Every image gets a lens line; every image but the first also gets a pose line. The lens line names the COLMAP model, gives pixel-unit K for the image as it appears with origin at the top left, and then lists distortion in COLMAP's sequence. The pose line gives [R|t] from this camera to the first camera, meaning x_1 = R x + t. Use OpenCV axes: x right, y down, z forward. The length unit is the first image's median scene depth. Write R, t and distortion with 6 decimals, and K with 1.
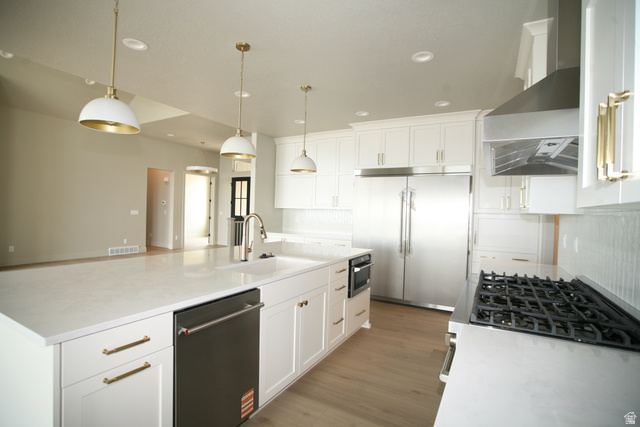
lens RADIAL K [[314.3, 0, 317.4], [0, 314.3, 212.0], [0, 0, 1]] dist [-0.048049, 0.000508]
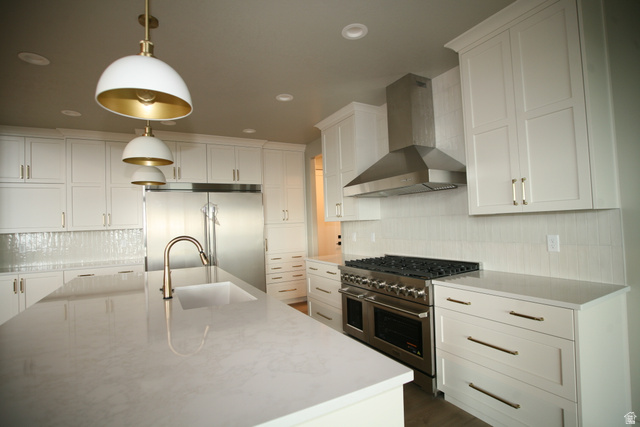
lens RADIAL K [[314.3, 0, 317.4], [0, 314.3, 212.0], [0, 0, 1]] dist [-0.048049, 0.000508]
pose [[0.532717, -0.014929, 0.846162, -0.456160], [0.060962, 0.997924, -0.020773, -0.006023], [-0.844095, 0.062649, 0.532521, 0.173821]]
